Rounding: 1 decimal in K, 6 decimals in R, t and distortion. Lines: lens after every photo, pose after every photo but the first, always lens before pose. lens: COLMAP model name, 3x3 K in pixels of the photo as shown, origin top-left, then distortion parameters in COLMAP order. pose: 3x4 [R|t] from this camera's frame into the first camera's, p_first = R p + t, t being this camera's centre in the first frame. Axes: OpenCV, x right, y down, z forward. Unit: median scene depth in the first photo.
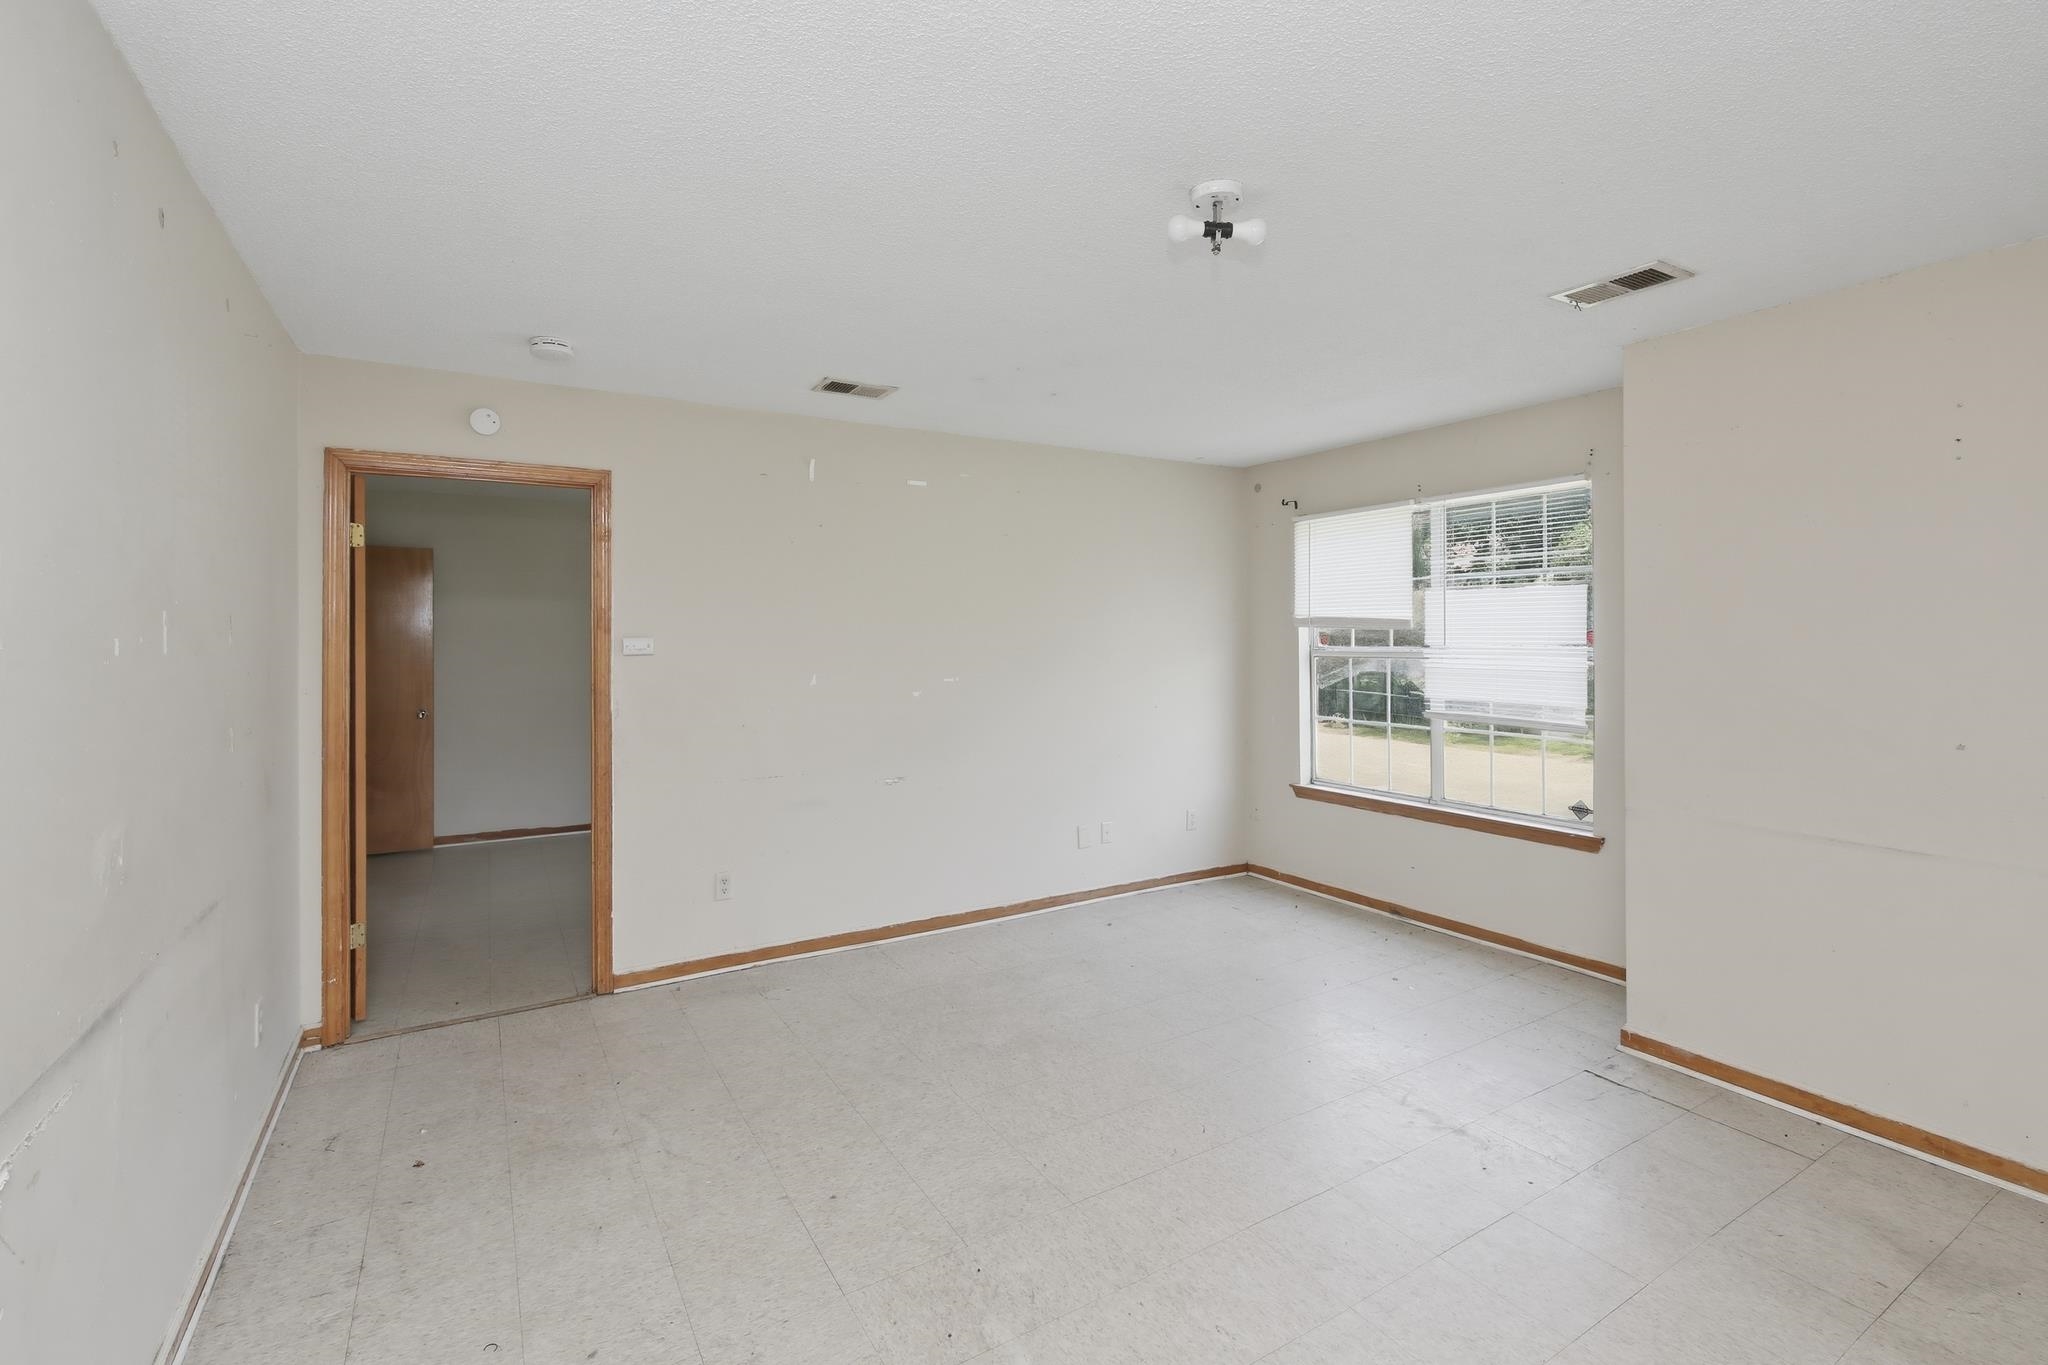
lens RADIAL K [[918.5, 0, 1022.5], [0, 918.5, 643.2], [0, 0, 1]] dist [0.001931, -0.000948]
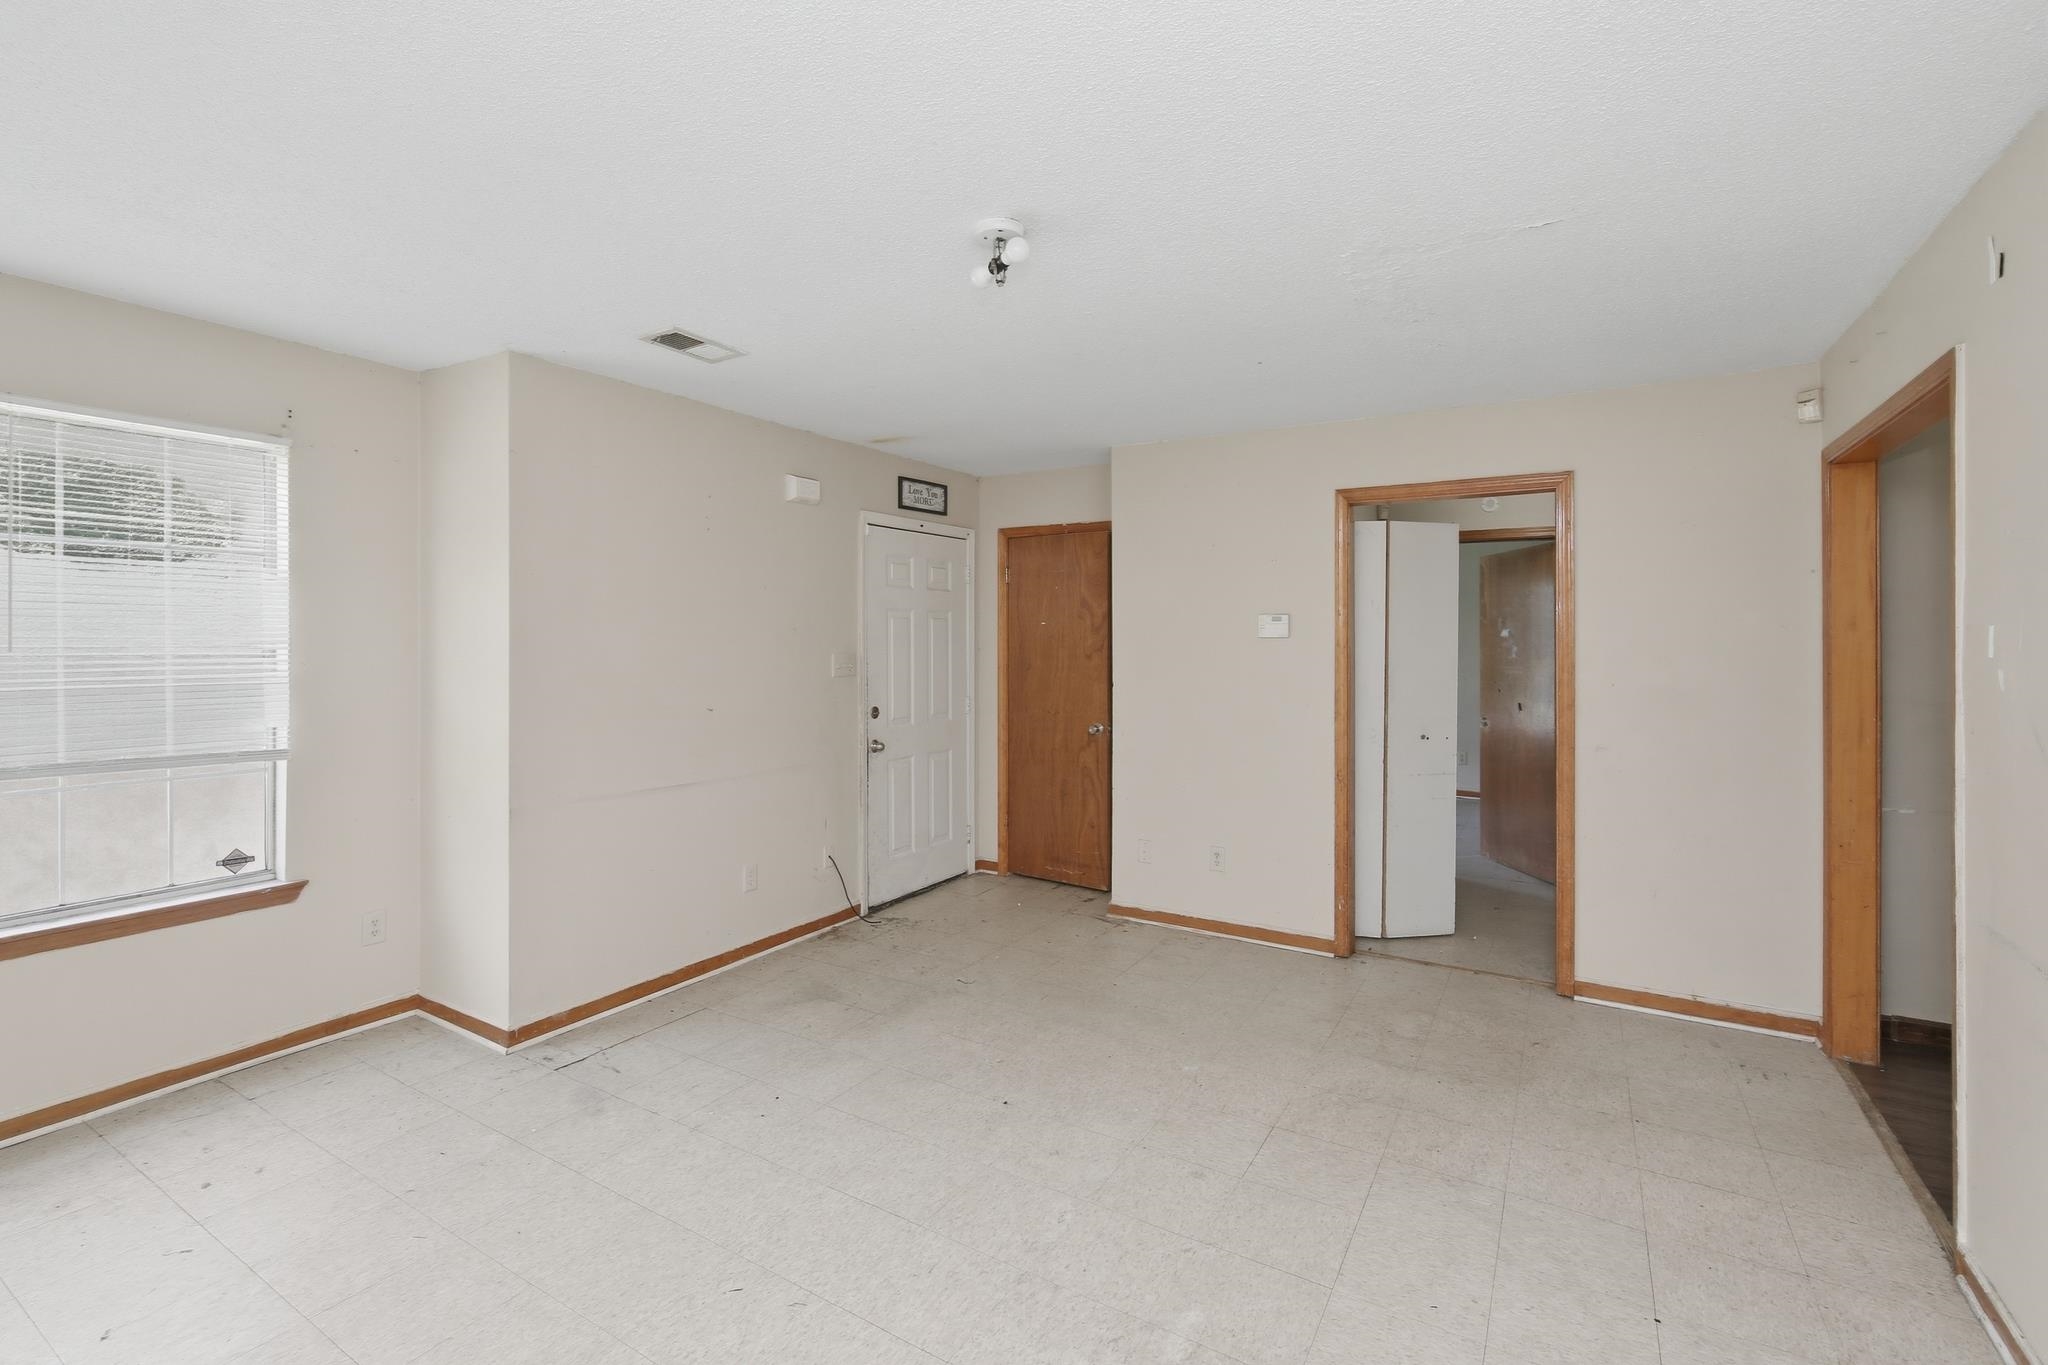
lens RADIAL K [[918.5, 0, 1022.5], [0, 918.5, 643.2], [0, 0, 1]] dist [0.001931, -0.000948]
pose [[-0.467285, 0.000866, 0.884106, -0.403526], [0.005447, 0.999983, 0.001899, -0.000734], [-0.884090, 0.005703, -0.467282, 0.793993]]
